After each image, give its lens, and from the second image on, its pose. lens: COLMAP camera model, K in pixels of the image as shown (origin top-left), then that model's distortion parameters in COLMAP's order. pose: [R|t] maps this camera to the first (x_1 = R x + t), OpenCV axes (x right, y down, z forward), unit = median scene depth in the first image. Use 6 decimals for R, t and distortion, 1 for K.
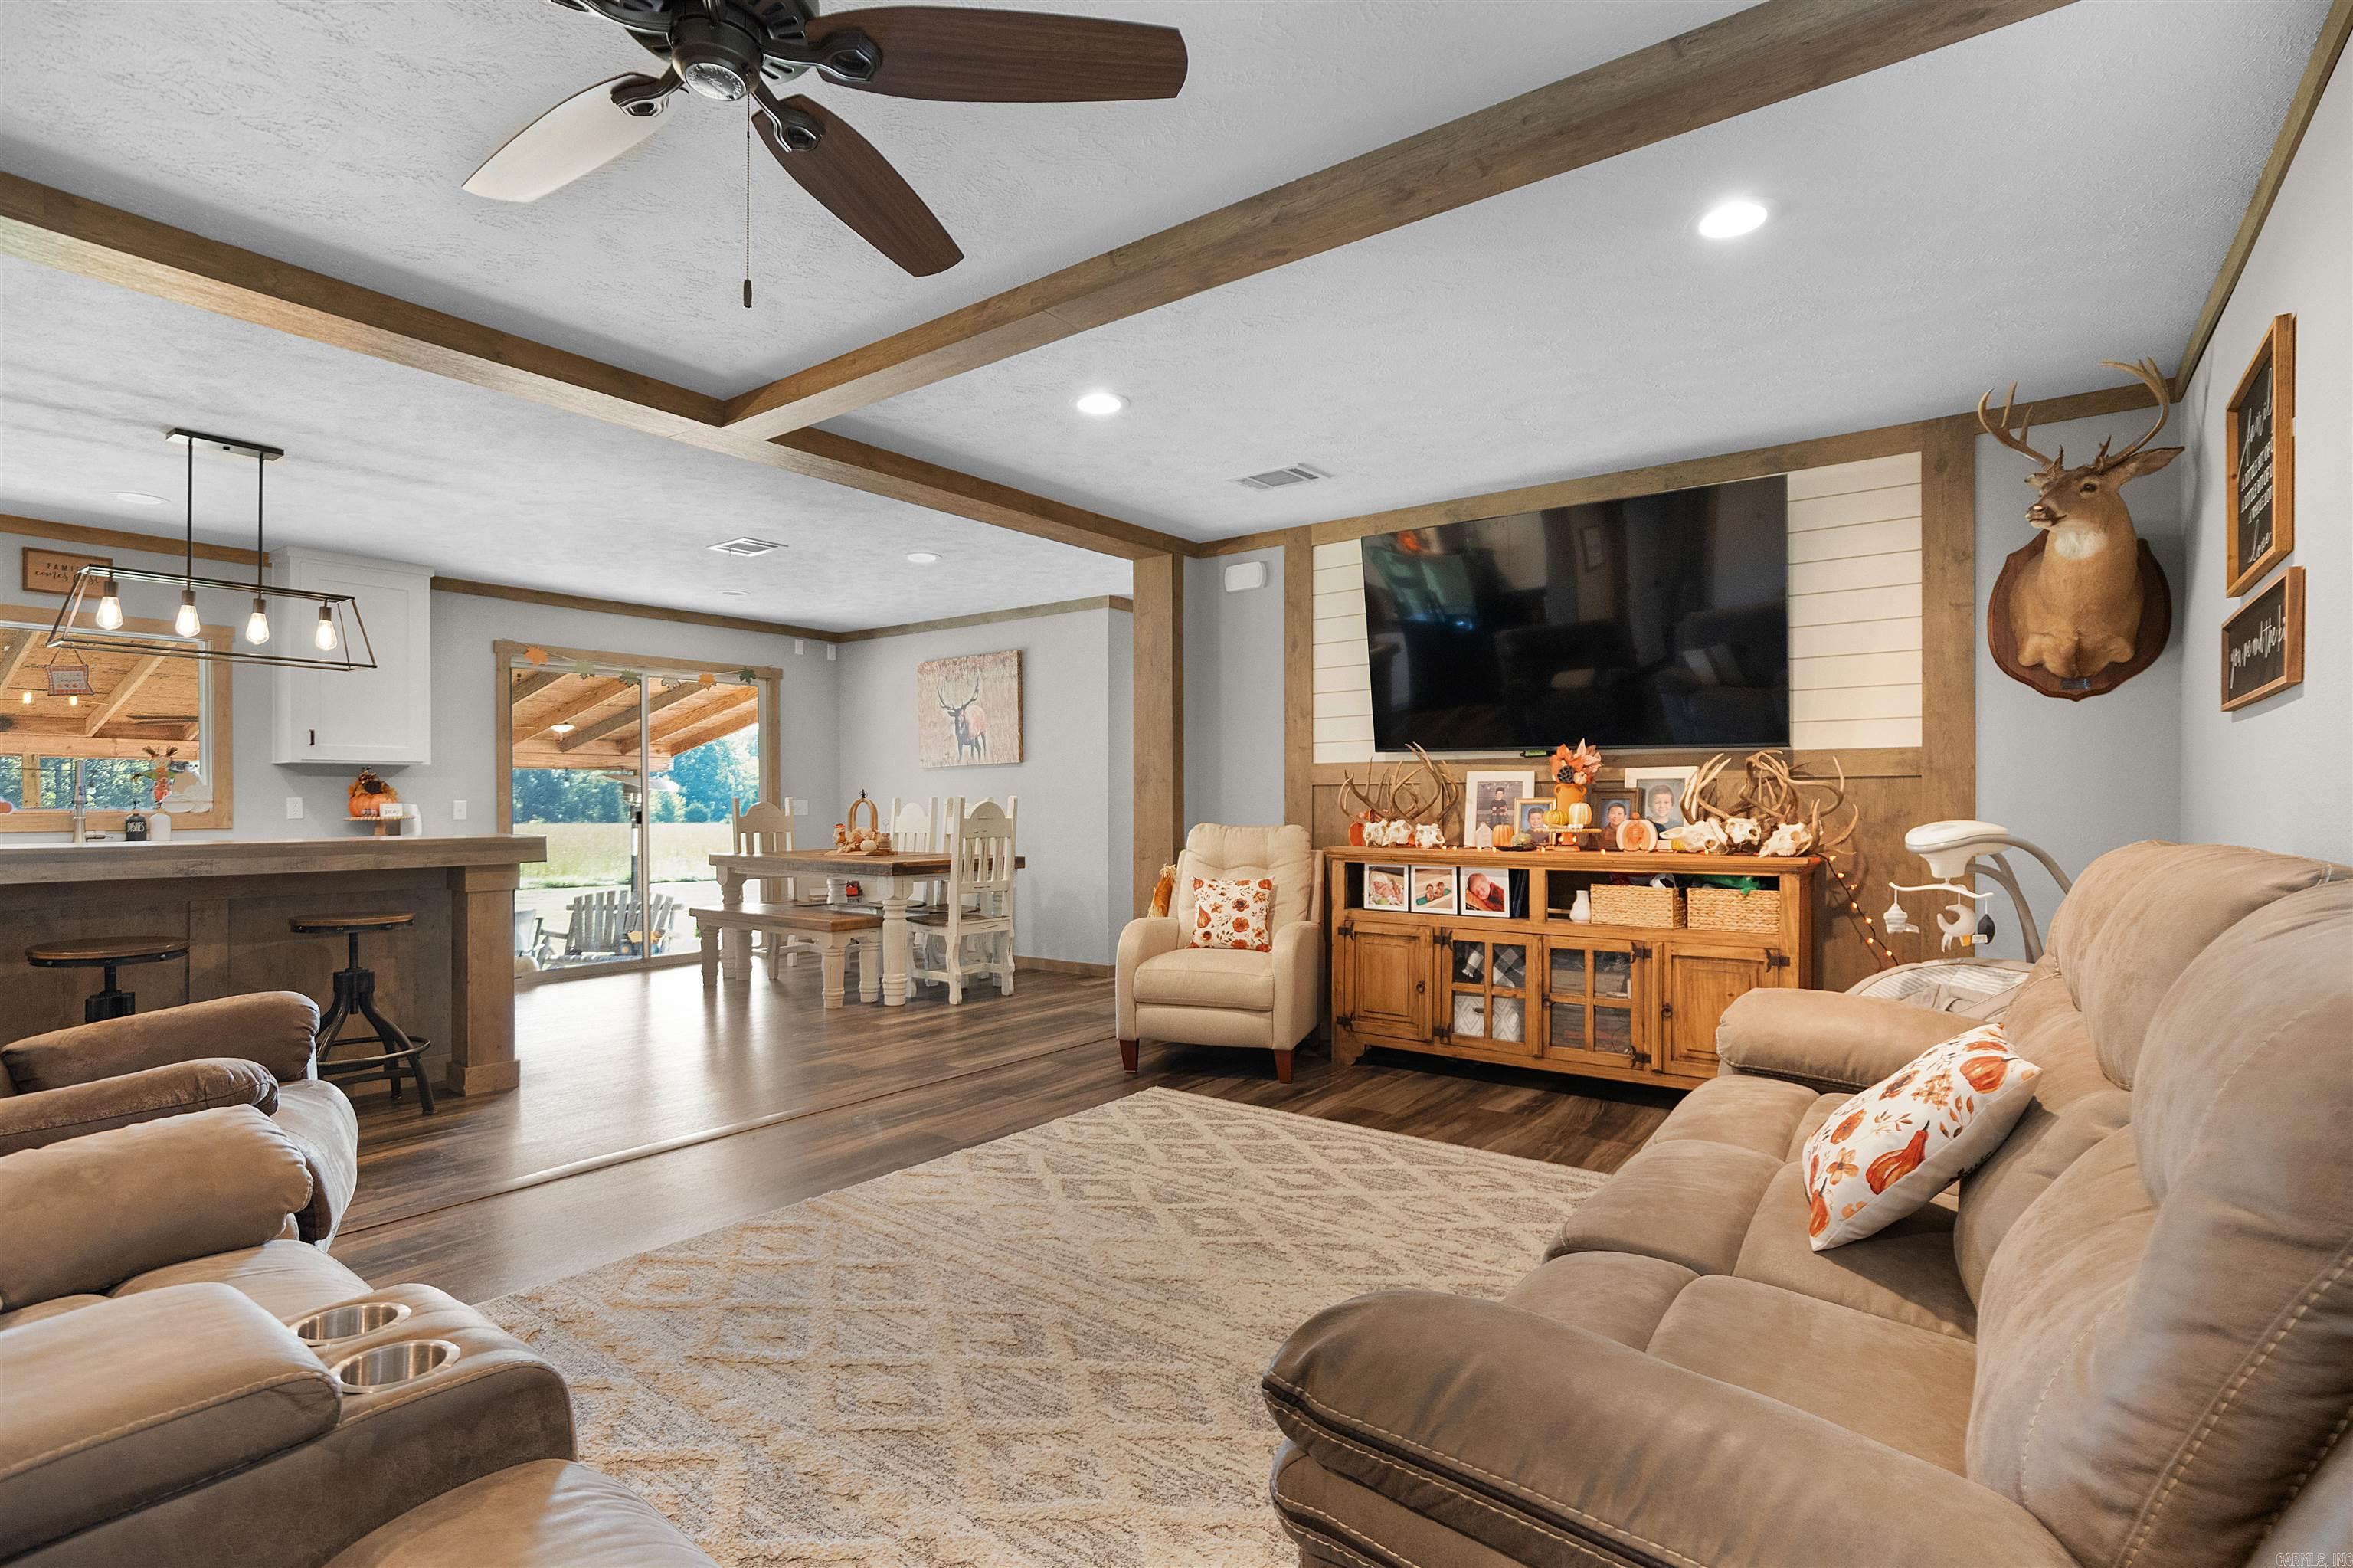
lens RADIAL K [[1111.5, 0, 1210.1], [0, 1111.5, 807.7], [0, 0, 1]] dist [-0.013291, 0.004612]
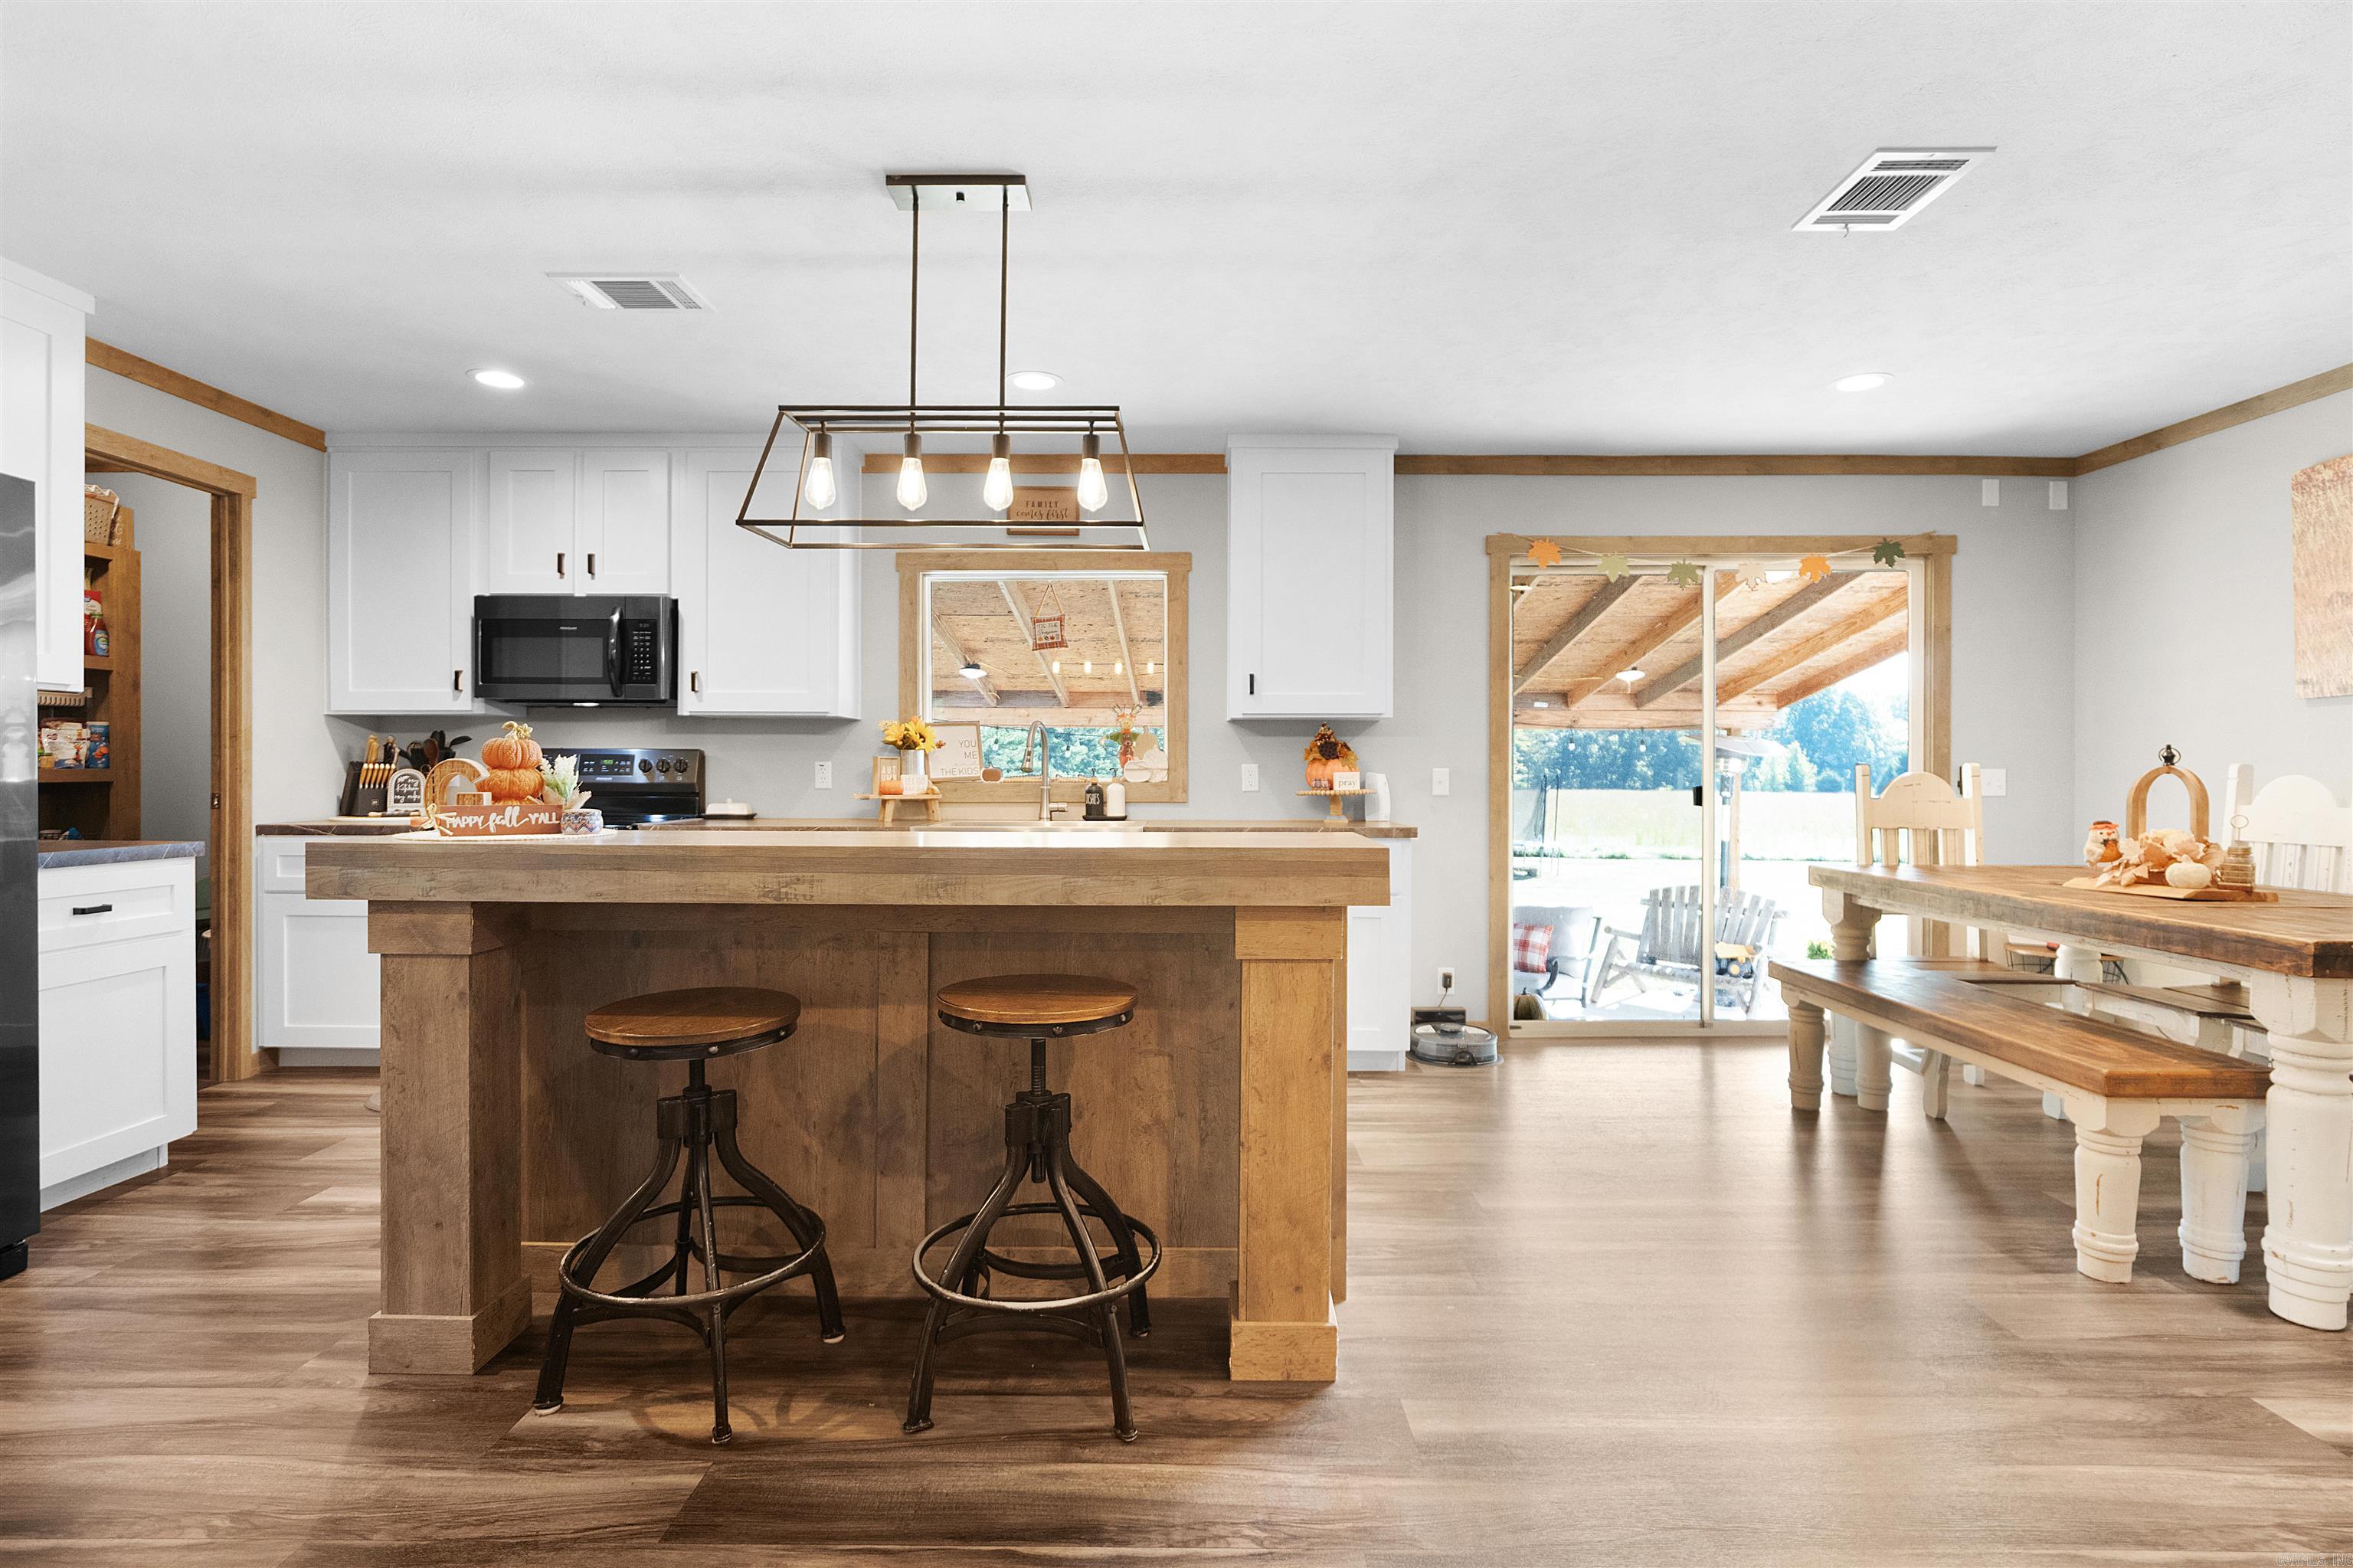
lens RADIAL K [[1111.5, 0, 1182.7], [0, 1111.5, 775.7], [0, 0, 1]] dist [-0.013291, 0.004612]
pose [[0.570310, 0.007588, -0.821395, -0.185770], [-0.007490, 0.999964, 0.004037, -0.003096], [0.821396, 0.003850, 0.570346, 0.449518]]
